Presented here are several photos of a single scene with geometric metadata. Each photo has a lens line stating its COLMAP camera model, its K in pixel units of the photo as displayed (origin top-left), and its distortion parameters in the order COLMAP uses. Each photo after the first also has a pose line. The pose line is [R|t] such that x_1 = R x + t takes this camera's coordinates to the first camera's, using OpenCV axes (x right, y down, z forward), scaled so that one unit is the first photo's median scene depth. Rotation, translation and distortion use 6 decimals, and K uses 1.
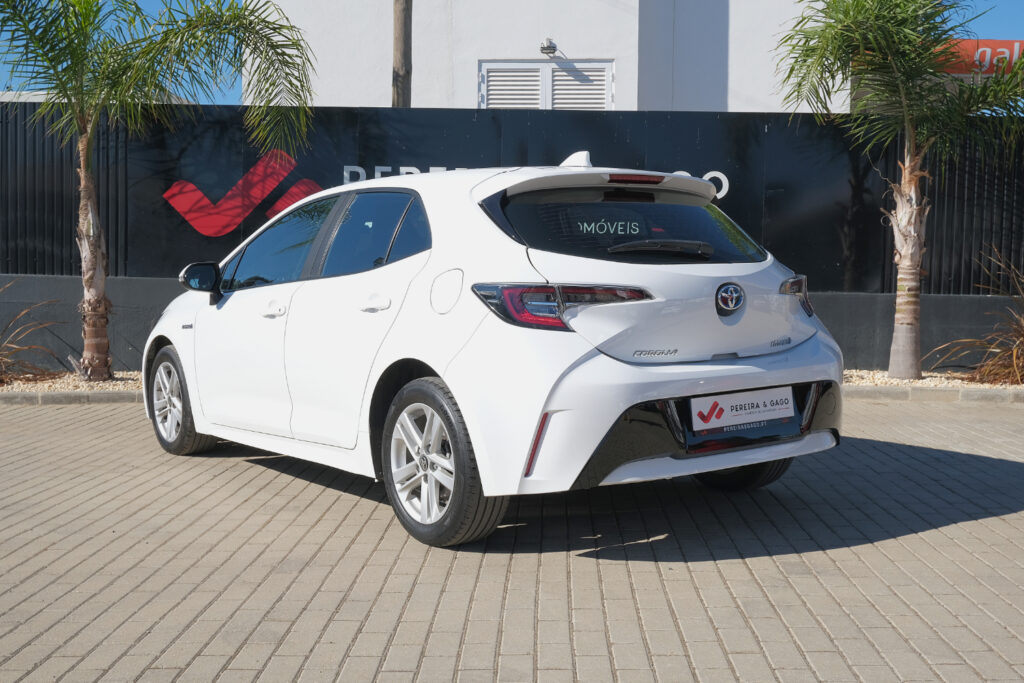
lens RADIAL K [[1145.1, 0, 512.0], [0, 1145.1, 341.5], [0, 0, 1]] dist [-0.015514, -0.013644]
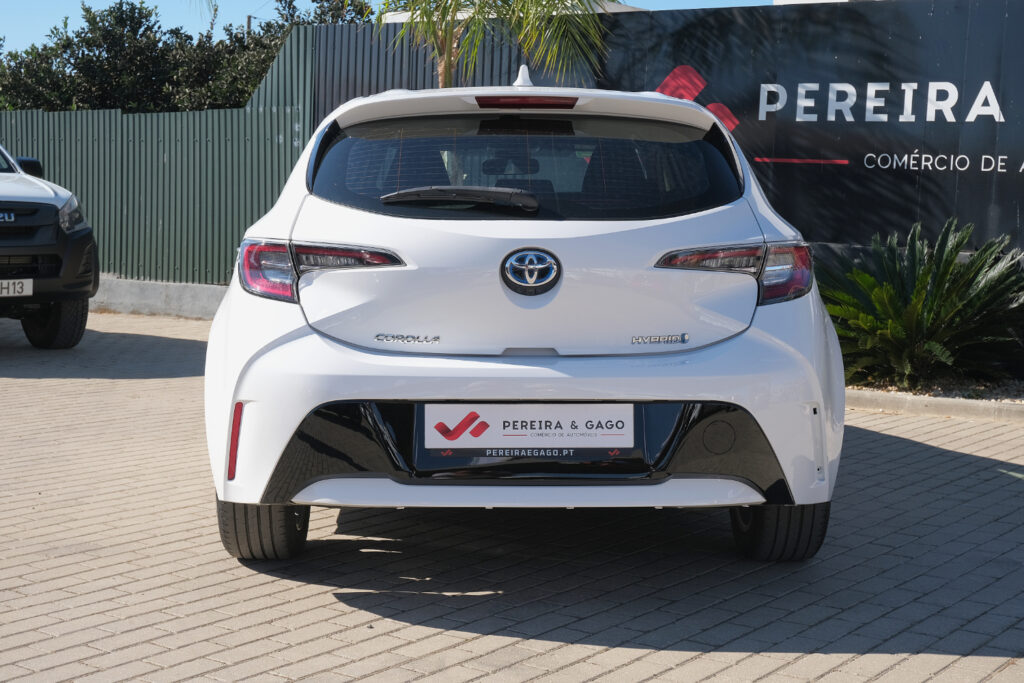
lens RADIAL K [[1508.1, 0, 512.0], [0, 1508.1, 341.5], [0, 0, 1]] dist [-0.026941, 0.100437]
pose [[0.820920, 0.069387, -0.566812, 0.349095], [-0.059402, 0.997582, 0.036087, -0.013110], [0.567945, 0.004045, 0.823056, 0.110967]]
